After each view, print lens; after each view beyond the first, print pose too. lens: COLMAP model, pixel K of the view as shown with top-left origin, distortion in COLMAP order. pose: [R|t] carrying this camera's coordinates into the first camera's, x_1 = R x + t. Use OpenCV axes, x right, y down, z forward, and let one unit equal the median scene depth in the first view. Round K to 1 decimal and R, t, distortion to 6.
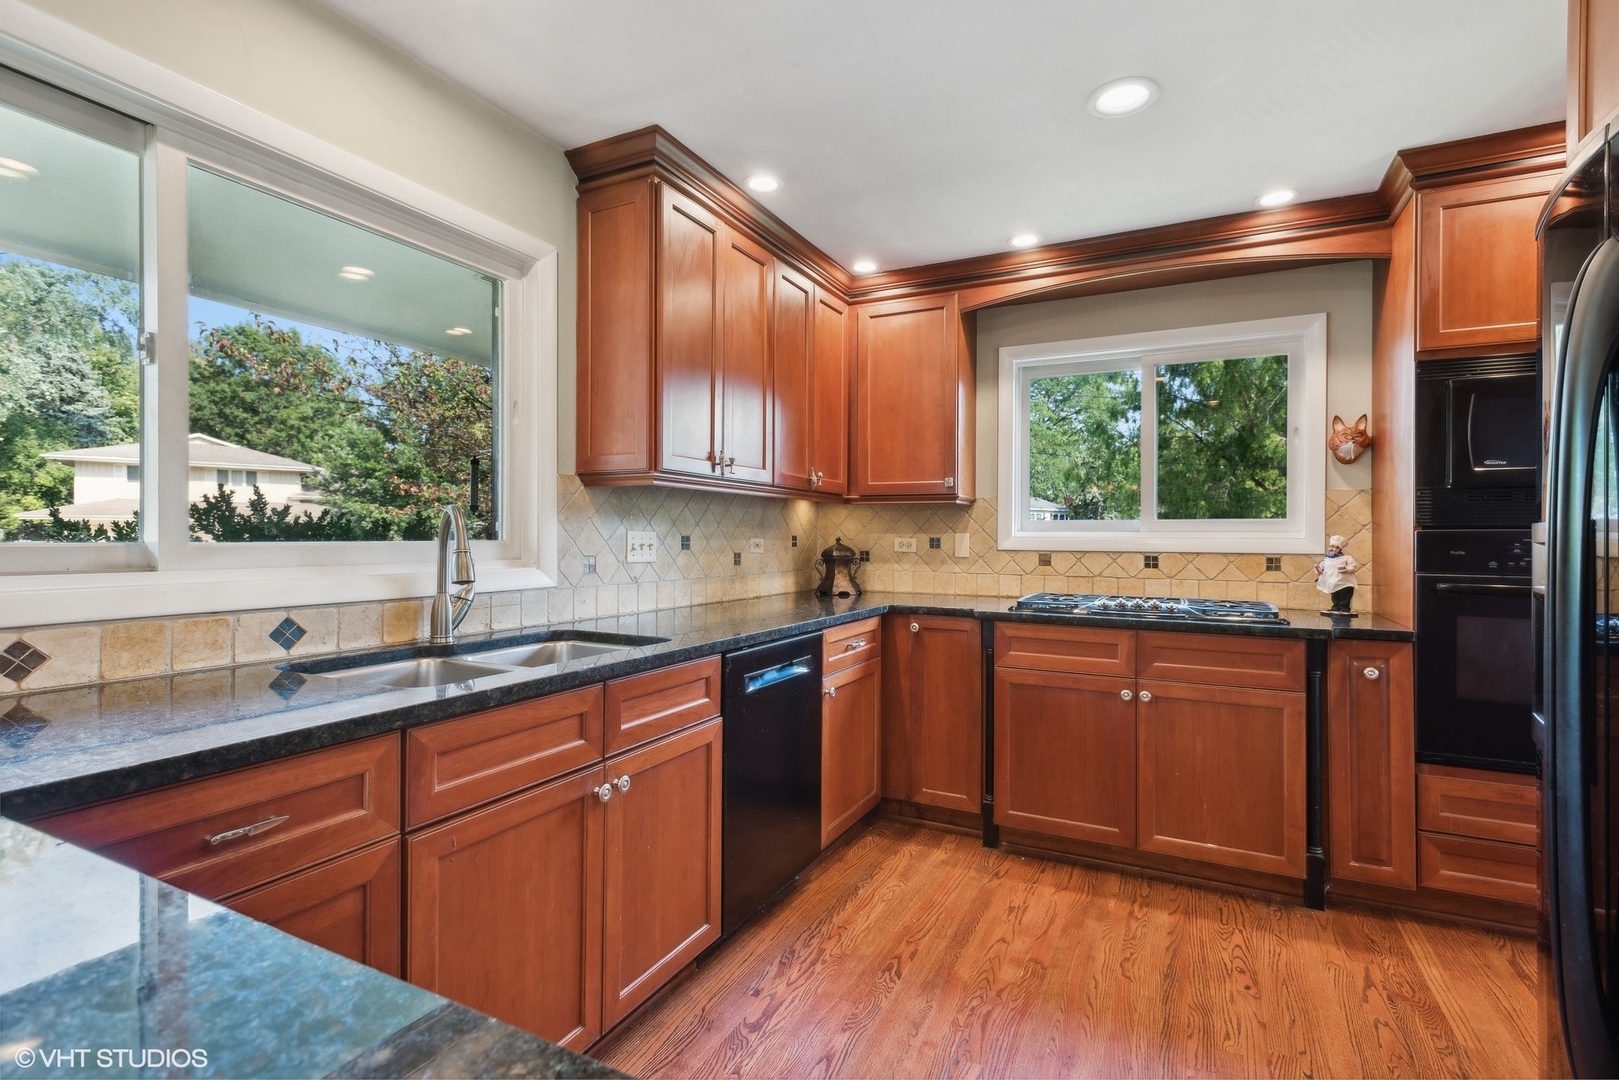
lens RADIAL K [[759.7, 0, 810.6], [0, 759.7, 532.9], [0, 0, 1]] dist [0.013334, 0.000483]
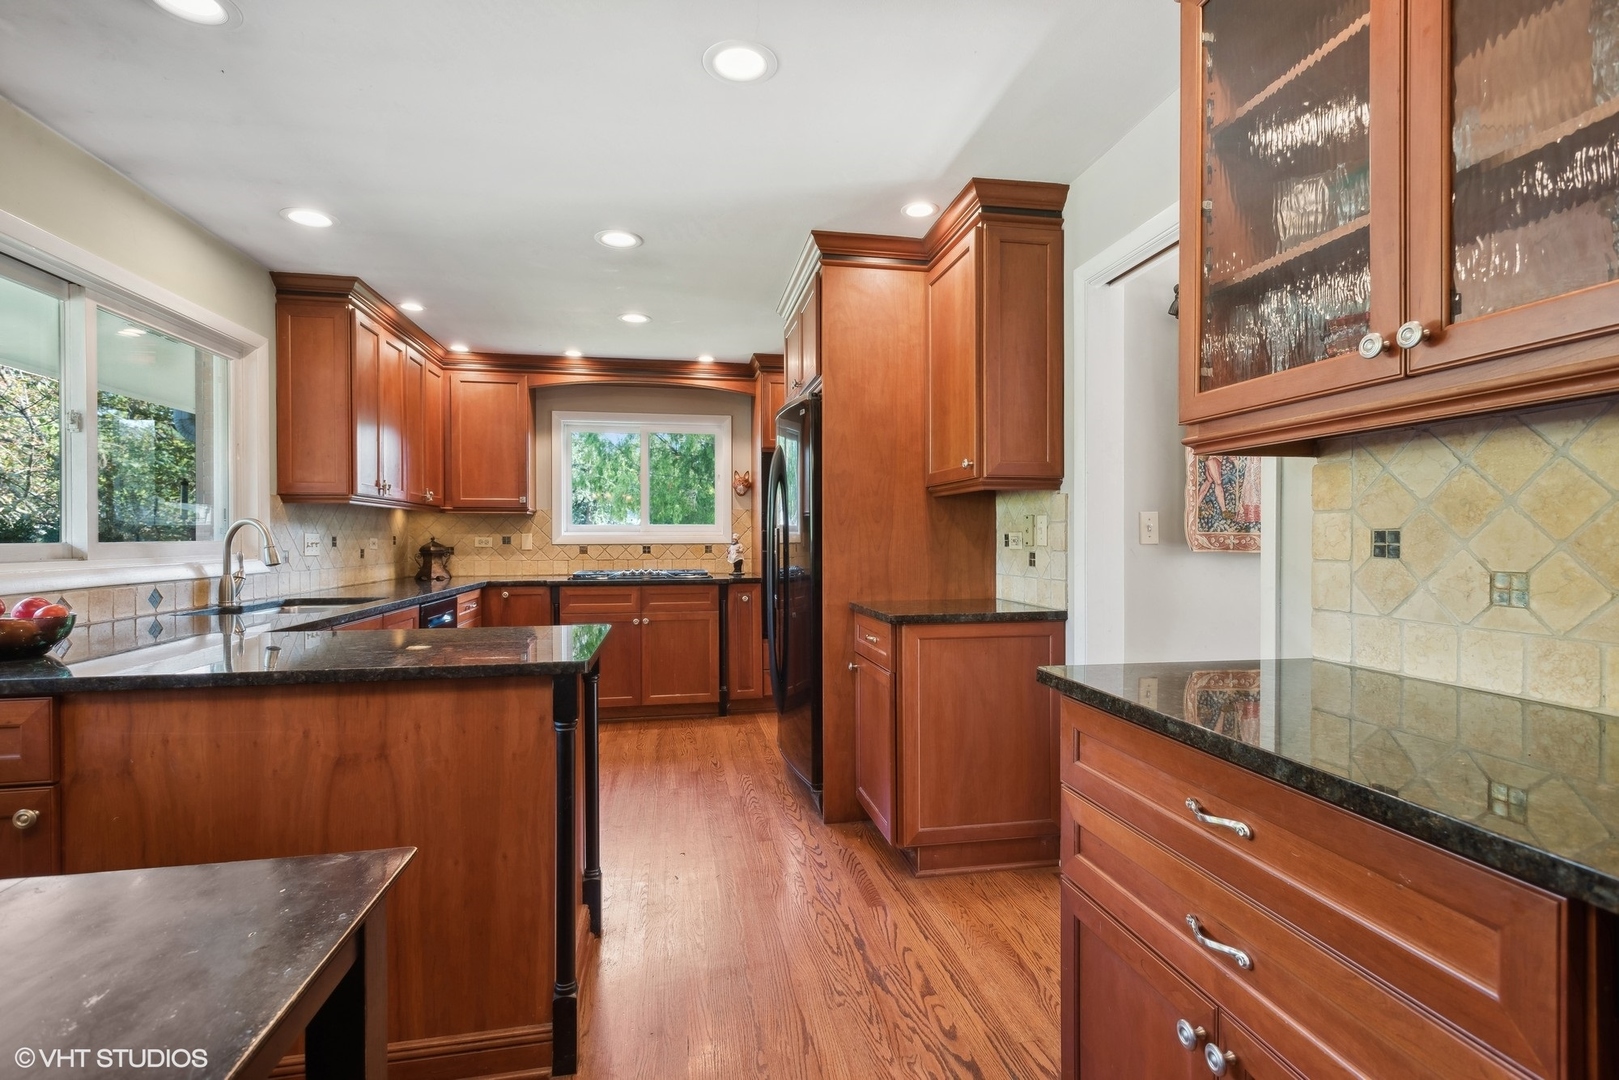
lens RADIAL K [[759.7, 0, 810.8], [0, 759.7, 538.1], [0, 0, 1]] dist [0.013334, 0.000483]
pose [[0.797624, -0.010354, 0.603067, -0.319405], [0.005621, 0.999937, 0.009733, -0.002278], [-0.603129, -0.004374, 0.797631, -0.647161]]
